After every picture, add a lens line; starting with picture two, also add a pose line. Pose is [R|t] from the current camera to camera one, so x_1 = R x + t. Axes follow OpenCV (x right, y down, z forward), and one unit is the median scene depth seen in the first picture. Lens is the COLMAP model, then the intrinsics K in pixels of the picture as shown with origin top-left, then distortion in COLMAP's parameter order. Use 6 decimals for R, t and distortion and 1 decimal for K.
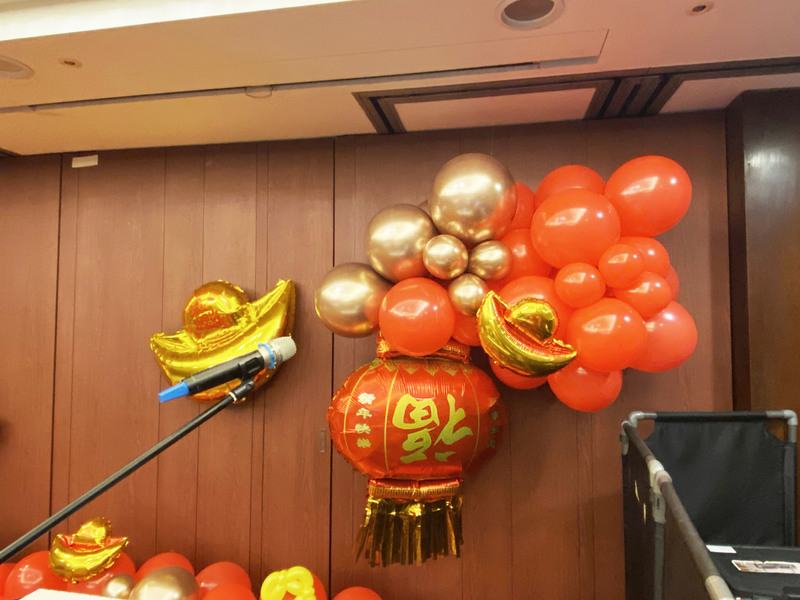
lens RADIAL K [[517.3, 0, 400.0], [0, 517.3, 300.0], [0, 0, 1]] dist [0.004631, -0.000236]
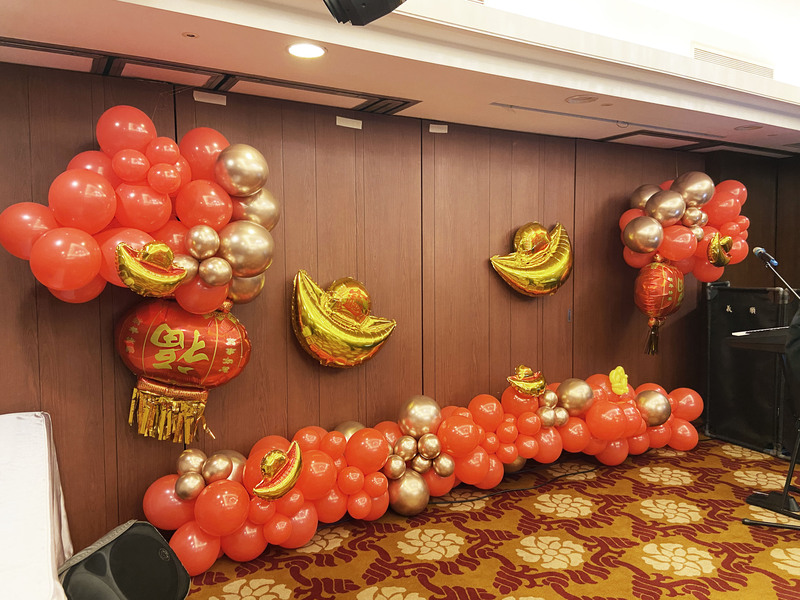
lens RADIAL K [[596.7, 0, 397.8], [0, 596.7, 293.6], [0, 0, 1]] dist [0.159527, -0.195215]
pose [[0.756655, -0.047855, 0.652061, -2.548115], [-0.016205, 0.995639, 0.091875, 0.025755], [-0.653614, -0.080084, 0.752579, -0.211405]]
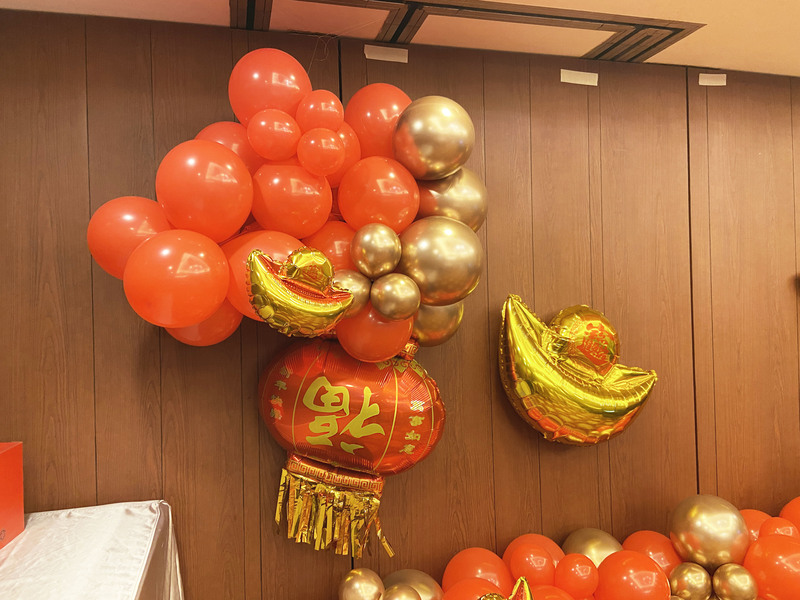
lens RADIAL K [[597.7, 0, 408.2], [0, 597.7, 290.5], [0, 0, 1]] dist [0.164413, -0.202854]
pose [[0.894758, -0.024503, 0.445879, -2.294296], [0.011500, 0.999427, 0.031846, 0.081539], [-0.446404, -0.023367, 0.894526, 0.406869]]
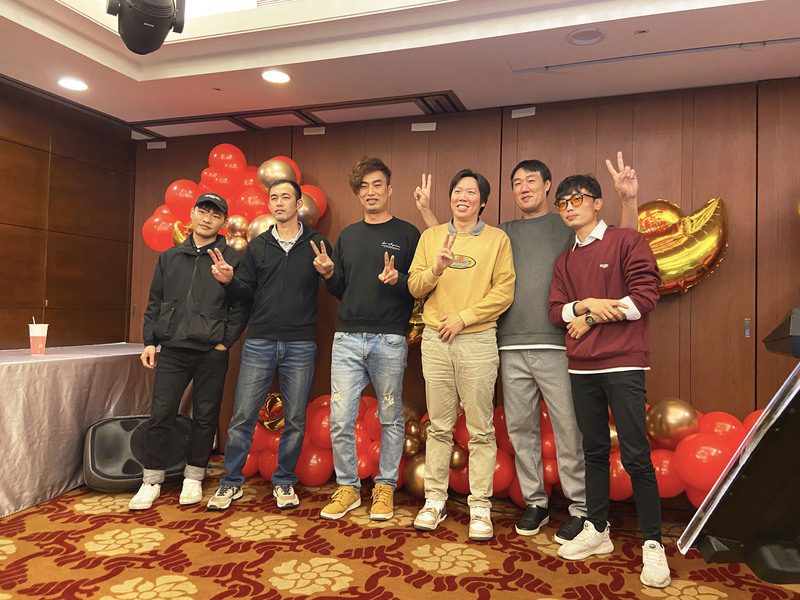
lens RADIAL K [[597.7, 0, 408.2], [0, 597.7, 290.5], [0, 0, 1]] dist [0.164413, -0.202854]
pose [[0.986180, 0.016367, -0.164864, -0.933655], [-0.016163, 0.999866, 0.002577, 0.252614], [0.164884, 0.000123, 0.986313, -0.766885]]
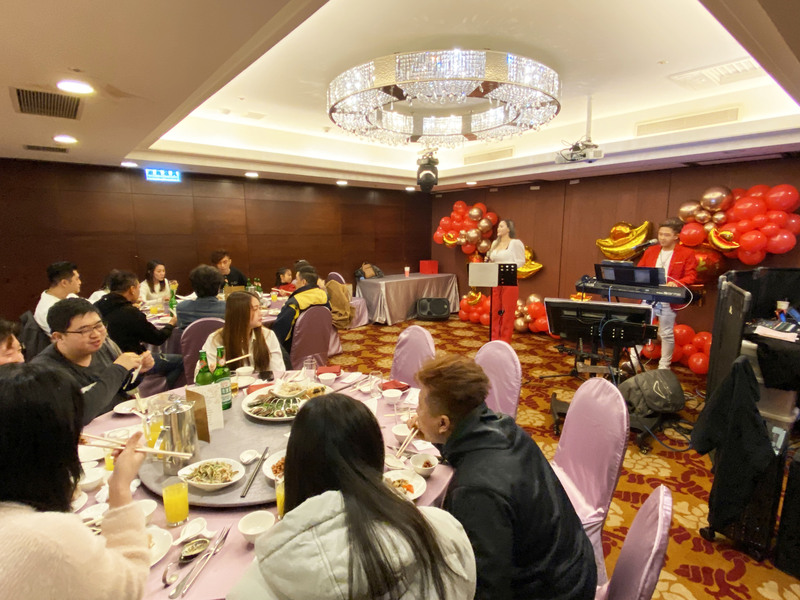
lens RADIAL K [[412.3, 0, 385.3], [0, 412.3, 300.7], [0, 0, 1]] dist [0.000723, -0.027036]
pose [[0.732630, 0.106764, -0.672202, 0.396553], [0.029277, 0.981763, 0.187840, -0.102143], [0.679998, -0.157297, 0.716143, -2.316026]]
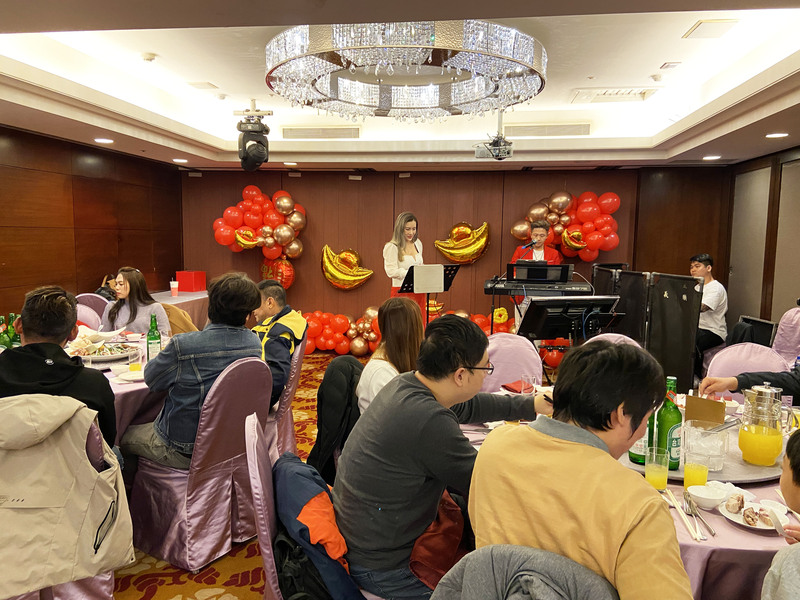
lens RADIAL K [[596.7, 0, 397.8], [0, 596.7, 293.6], [0, 0, 1]] dist [0.159527, -0.195215]
pose [[0.999129, 0.008583, 0.040832, -1.125537], [-0.013768, 0.991620, 0.128451, -0.088420], [-0.039387, -0.128901, 0.990875, -3.121685]]
